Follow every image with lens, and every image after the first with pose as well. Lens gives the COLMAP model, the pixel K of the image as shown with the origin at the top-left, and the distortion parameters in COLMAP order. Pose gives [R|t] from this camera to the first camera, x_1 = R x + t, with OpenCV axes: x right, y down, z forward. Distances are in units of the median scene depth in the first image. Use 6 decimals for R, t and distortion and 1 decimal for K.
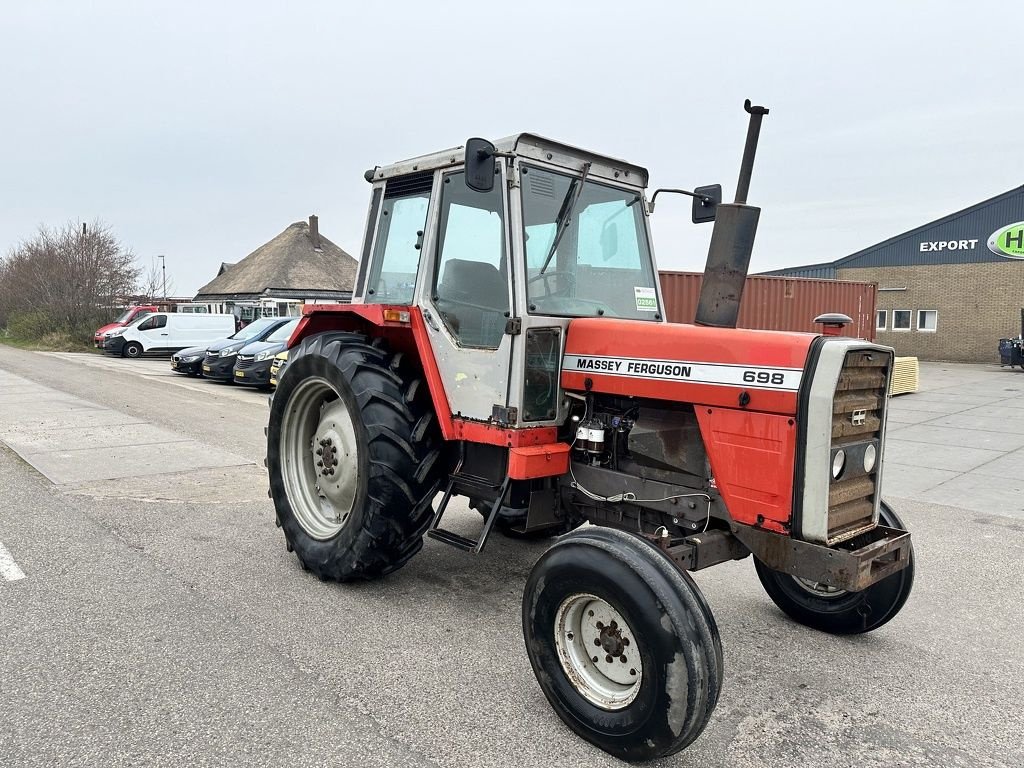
lens RADIAL K [[711.4, 0, 512.0], [0, 711.4, 384.0], [0, 0, 1]] dist [0.054245, -0.047022]
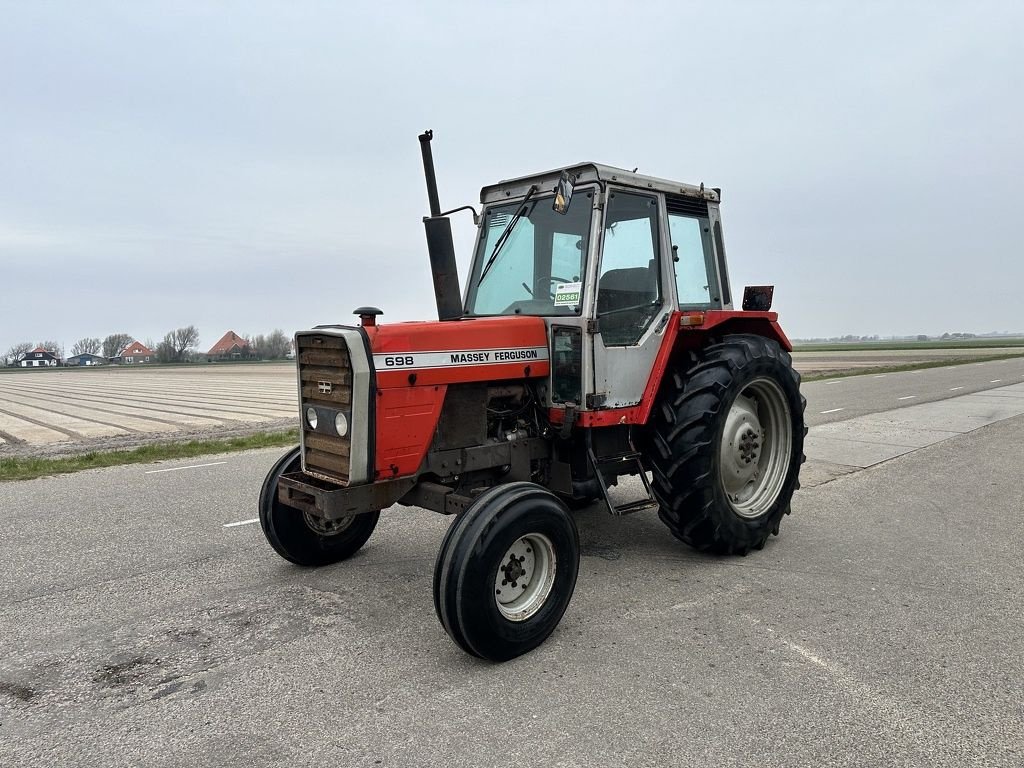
lens RADIAL K [[708.0, 0, 508.4], [0, 708.0, 378.7], [0, 0, 1]] dist [0.067431, -0.000694]
pose [[0.014774, 0.035760, -0.999251, 1.353218], [-0.072038, 0.996801, 0.034607, -0.028318], [0.997292, 0.071473, 0.017303, 1.002193]]
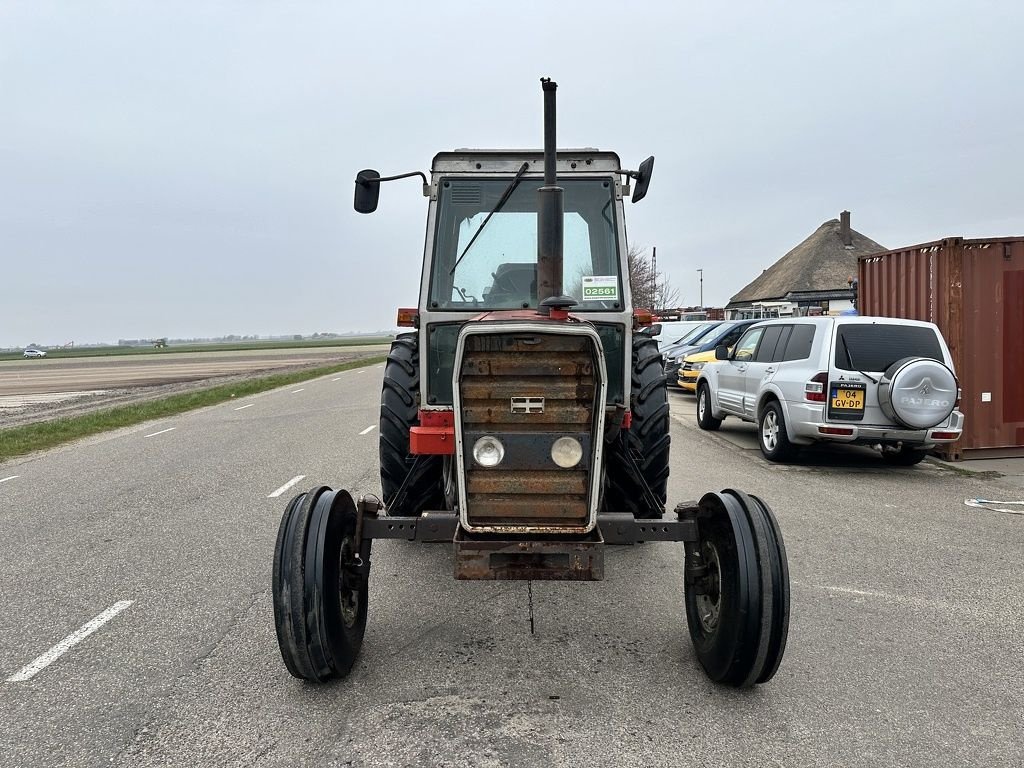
lens RADIAL K [[710.3, 0, 515.8], [0, 710.3, 380.7], [0, 0, 1]] dist [0.051672, -0.004474]
pose [[0.735052, 0.014612, -0.677854, 0.841239], [-0.022830, 0.999734, -0.003206, 0.013733], [0.677627, 0.017833, 0.735190, 0.238343]]
